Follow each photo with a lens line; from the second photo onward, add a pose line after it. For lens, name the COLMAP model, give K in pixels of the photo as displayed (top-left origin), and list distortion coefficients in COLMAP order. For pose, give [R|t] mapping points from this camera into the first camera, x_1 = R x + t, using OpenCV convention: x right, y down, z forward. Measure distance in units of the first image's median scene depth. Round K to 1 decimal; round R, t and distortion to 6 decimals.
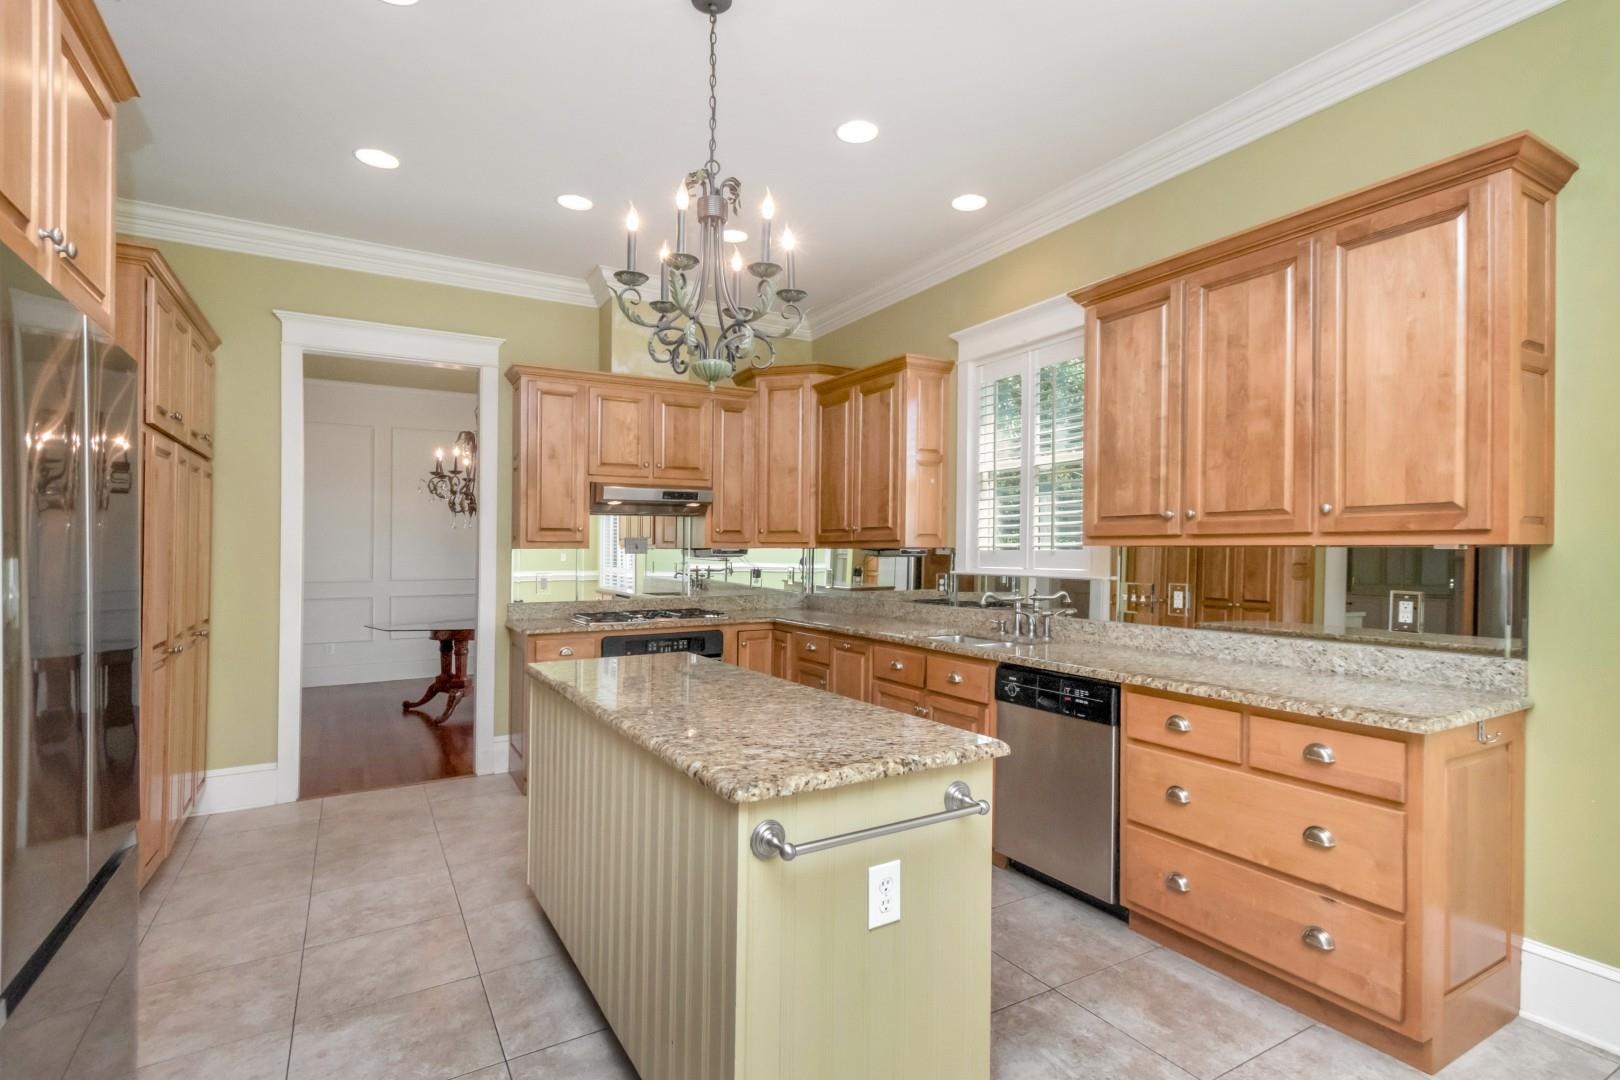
lens RADIAL K [[788.2, 0, 815.9], [0, 788.2, 554.1], [0, 0, 1]] dist [-0.001060, -0.001023]
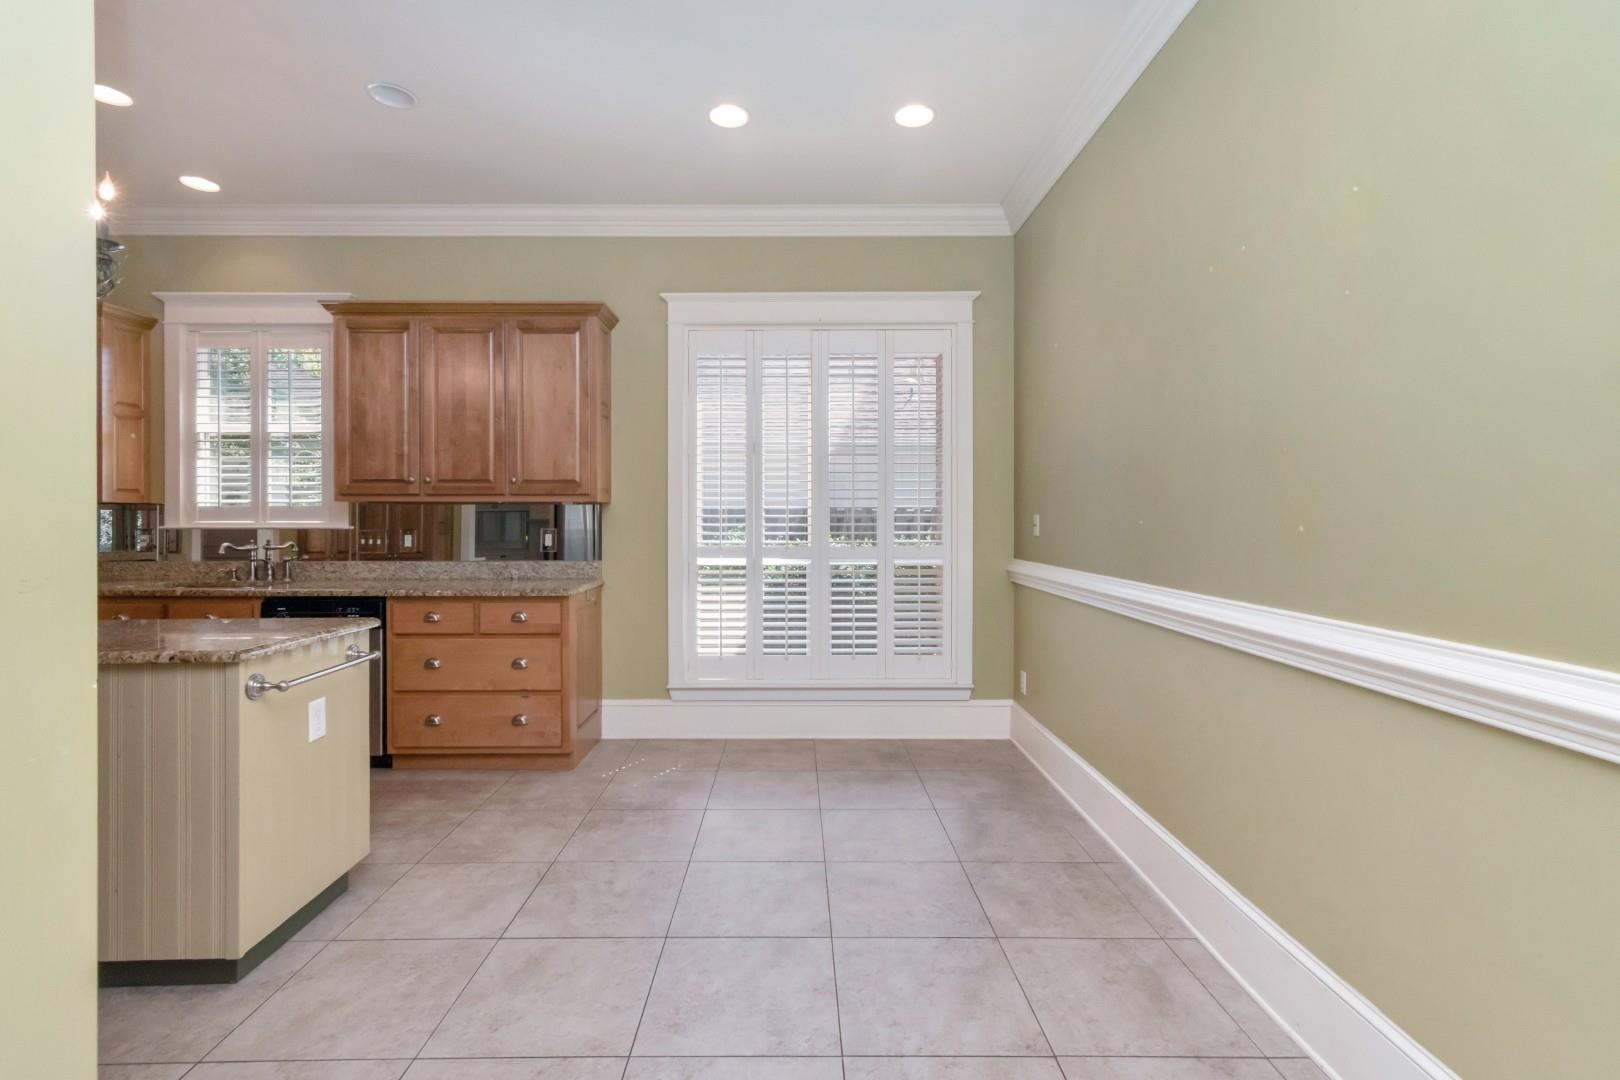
lens RADIAL K [[749.0, 0, 799.8], [0, 749.0, 524.8], [0, 0, 1]] dist [-0.003022, -0.001508]
pose [[0.496460, -0.009675, 0.868005, -0.392025], [0.005706, 0.999953, 0.007882, 0.025623], [-0.868041, 0.001040, 0.496492, -0.300195]]
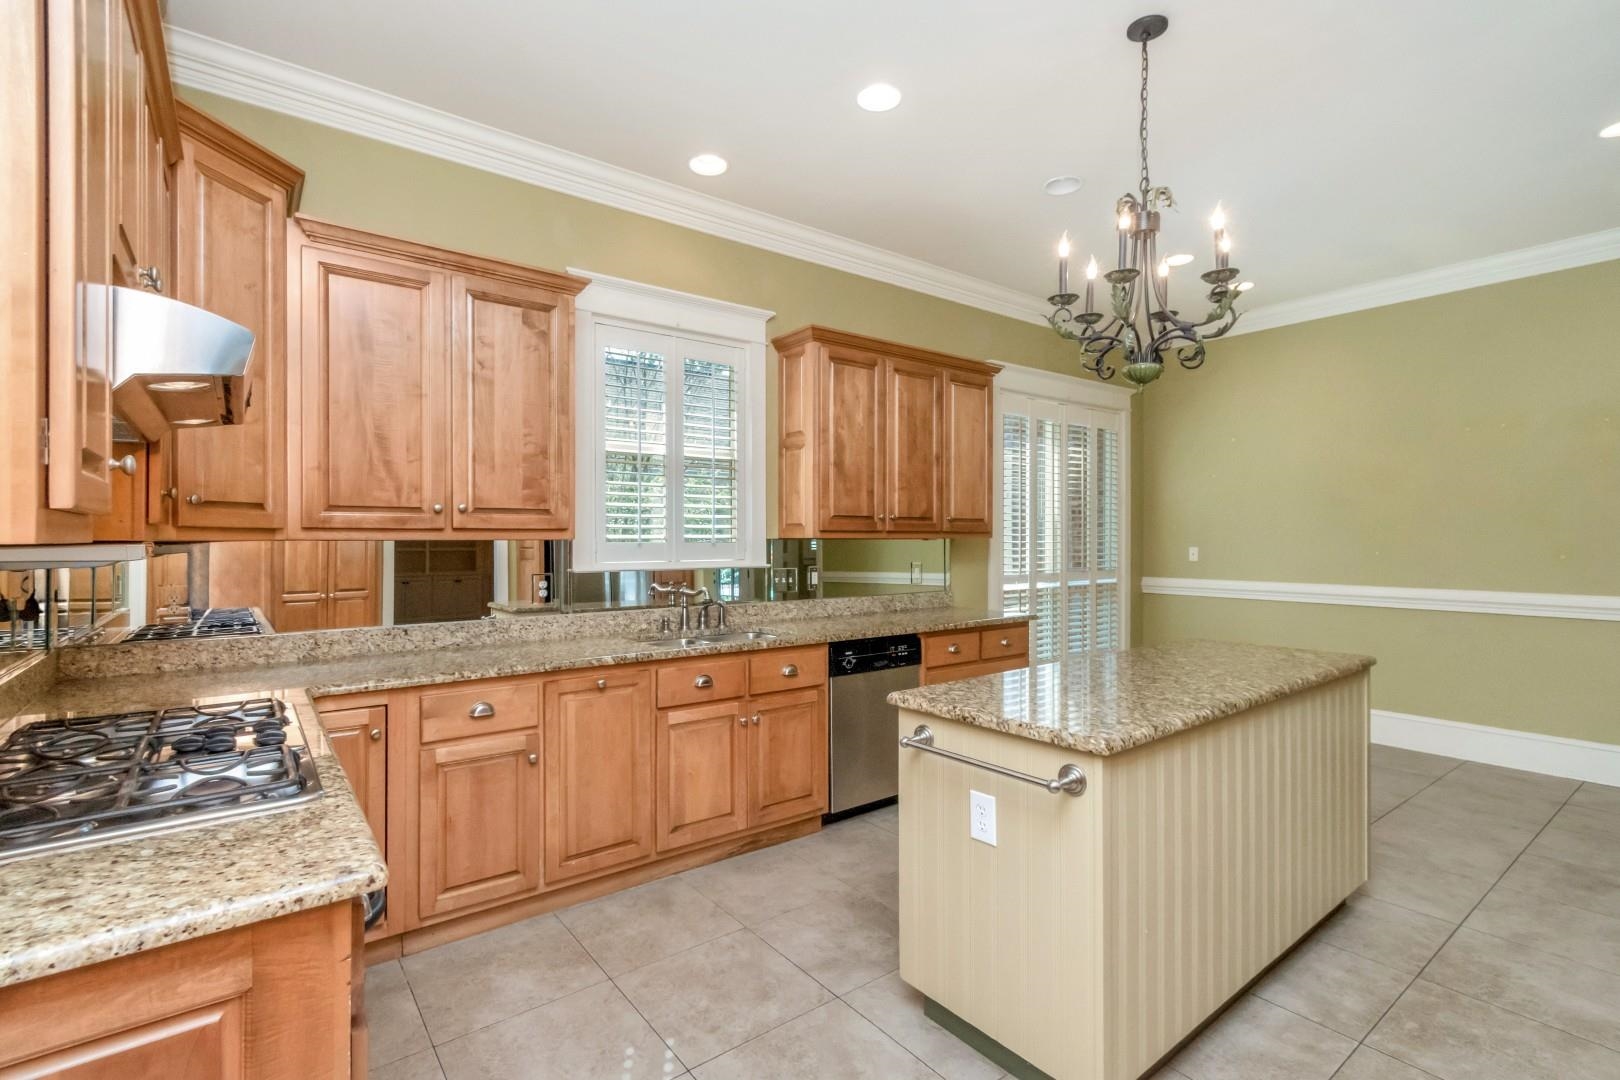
lens RADIAL K [[753.4, 0, 810.0], [0, 753.4, 540.0], [0, 0, 1]] dist [-0.000280, -0.000148]
pose [[-0.121847, 0.000085, 0.992549, -0.915568], [0.007806, 0.999969, 0.000873, -0.008988], [-0.992518, 0.007854, -0.121844, 1.309614]]
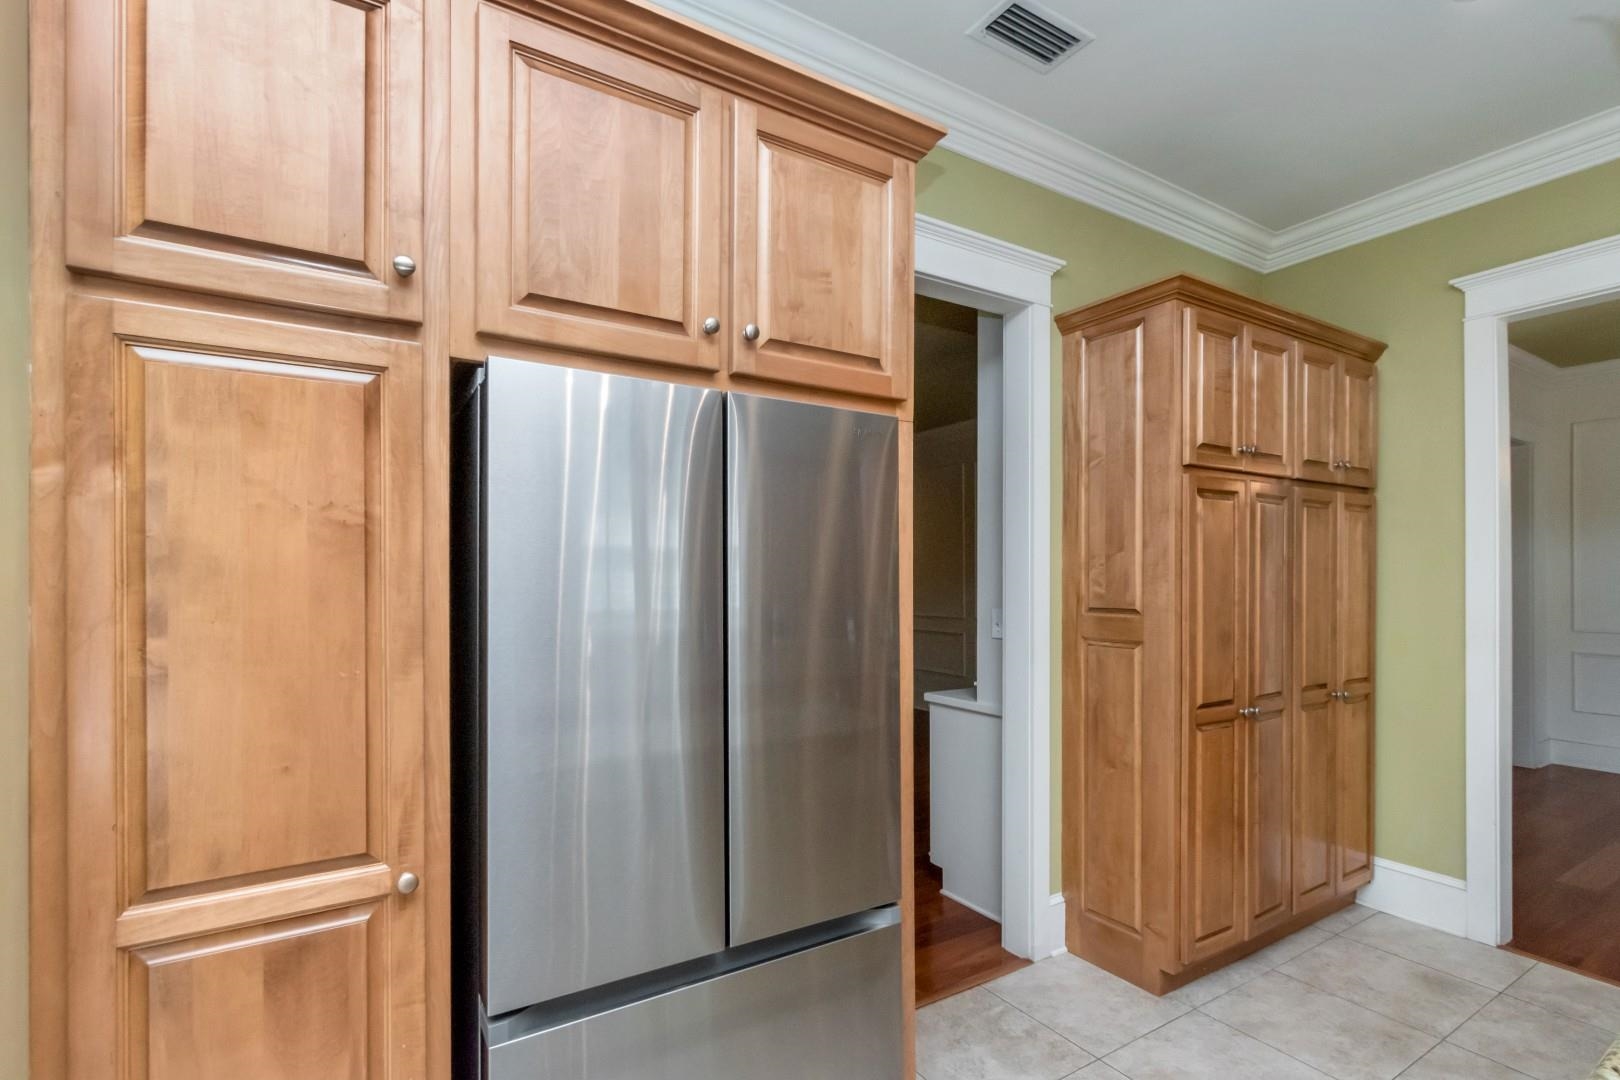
lens RADIAL K [[742.9, 0, 788.3], [0, 742.9, 577.3], [0, 0, 1]] dist [0.000205, -0.000096]
pose [[0.010926, -0.002675, -0.999937, 0.007160], [-0.004119, 0.999988, -0.002720, -0.030568], [0.999932, 0.004149, 0.010915, 0.517246]]
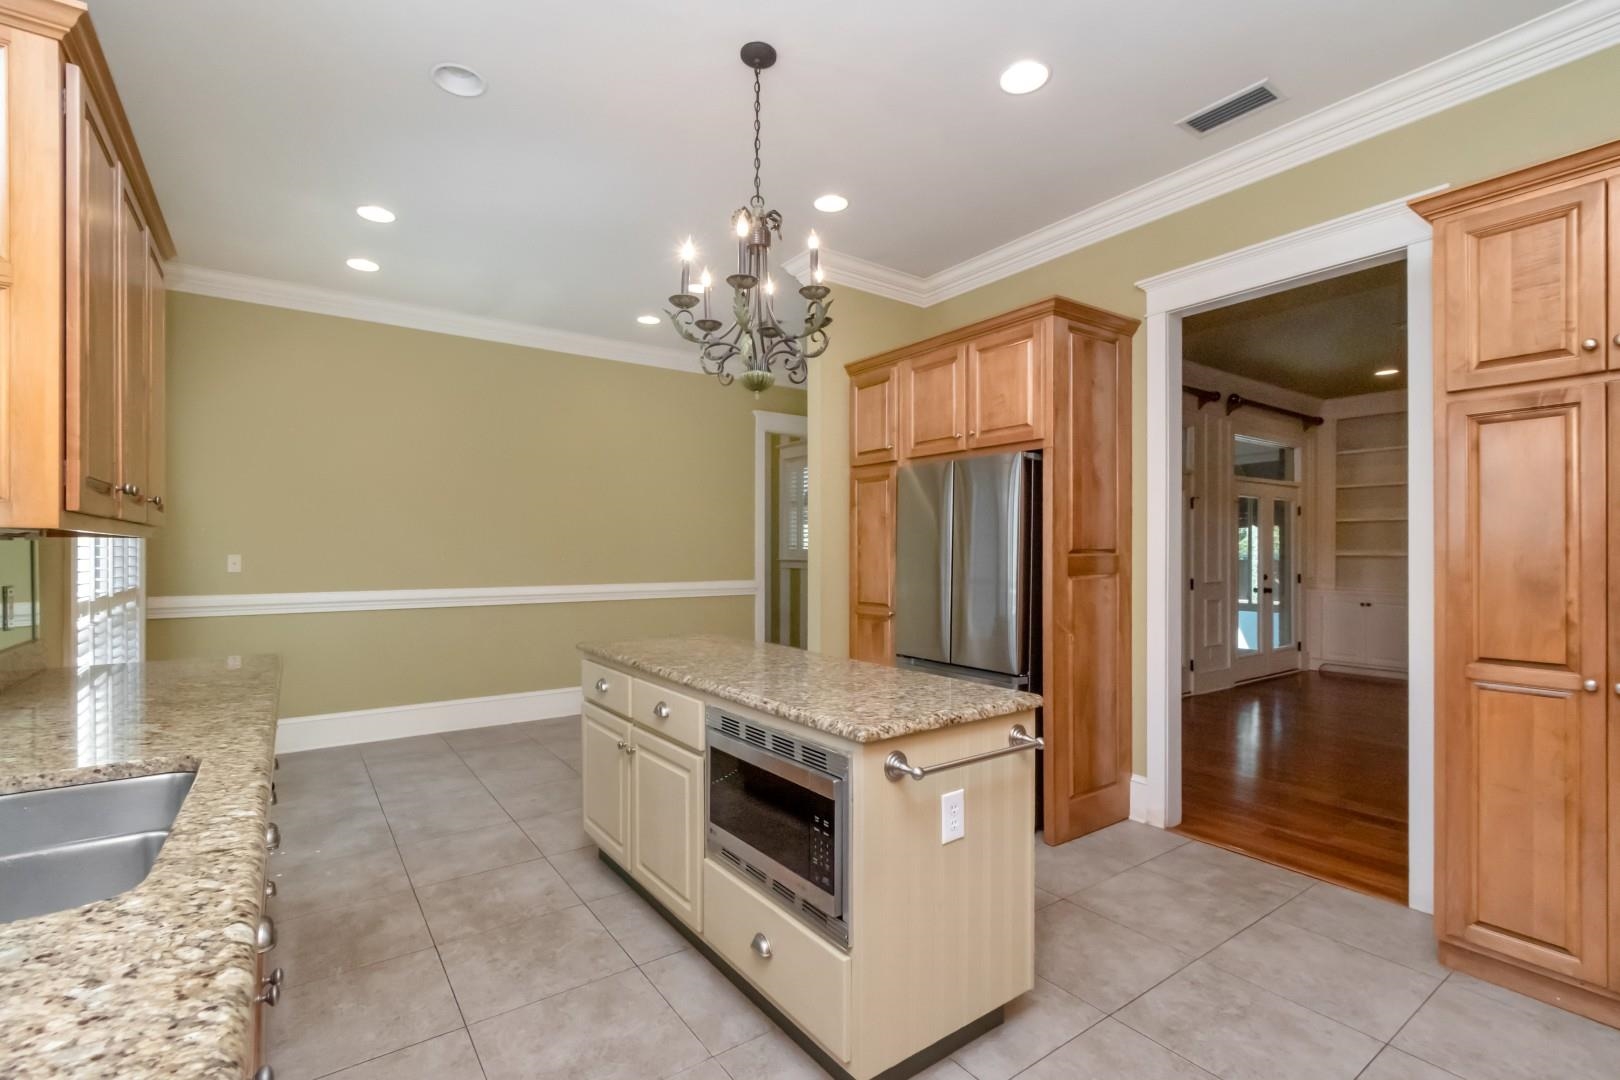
lens RADIAL K [[714.6, 0, 791.1], [0, 714.6, 554.8], [0, 0, 1]] dist [-0.003679, -0.000670]
pose [[-0.996877, -0.002497, -0.078935, -0.085331], [-0.003106, 0.999966, 0.007595, 0.005398], [0.078913, 0.007816, -0.996851, 1.686715]]
